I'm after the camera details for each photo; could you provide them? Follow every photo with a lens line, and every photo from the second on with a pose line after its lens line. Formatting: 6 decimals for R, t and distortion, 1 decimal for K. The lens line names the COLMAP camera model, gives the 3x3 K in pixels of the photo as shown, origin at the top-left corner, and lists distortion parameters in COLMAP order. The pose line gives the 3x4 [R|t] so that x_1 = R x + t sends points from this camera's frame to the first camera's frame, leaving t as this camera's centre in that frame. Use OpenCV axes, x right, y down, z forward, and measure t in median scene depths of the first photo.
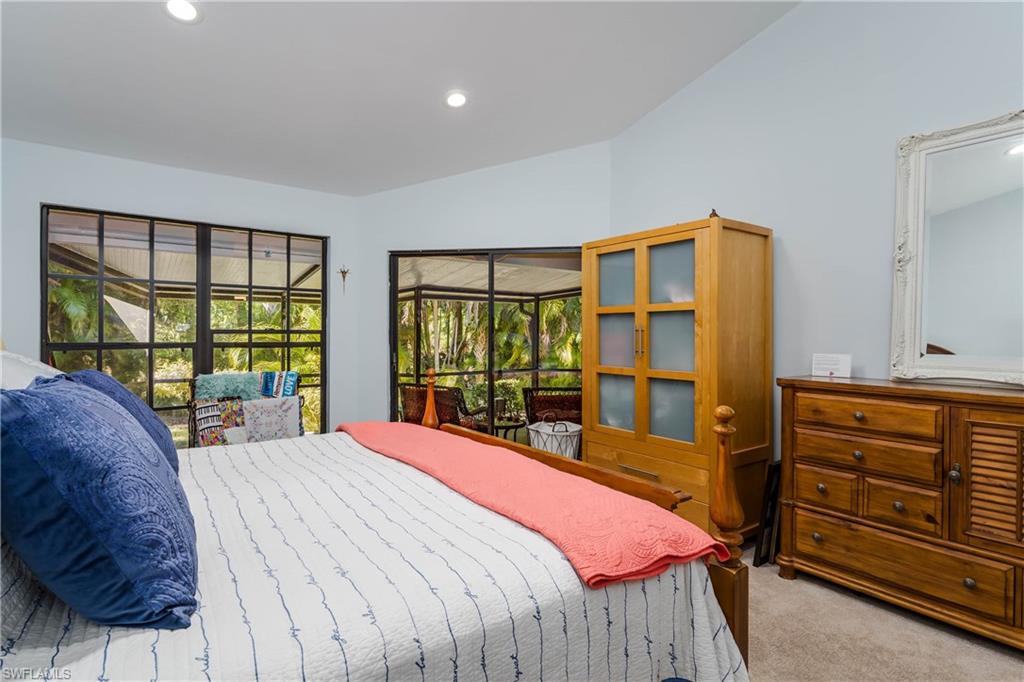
lens RADIAL K [[508.0, 0, 513.9], [0, 508.0, 337.3], [0, 0, 1]] dist [0.004199, -0.000421]
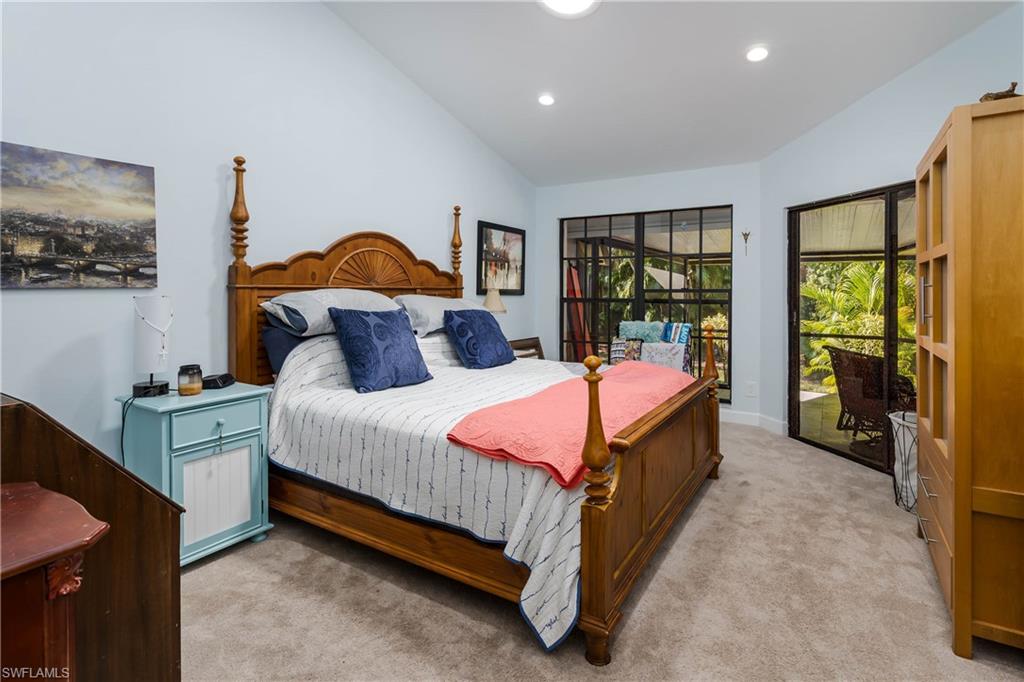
lens RADIAL K [[508.0, 0, 513.3], [0, 508.0, 293.1], [0, 0, 1]] dist [0.004199, -0.000421]
pose [[0.370053, -0.000480, -0.929011, 0.543802], [-0.006826, 0.999971, -0.003236, 0.001494], [0.928986, 0.007539, 0.370039, 0.171756]]
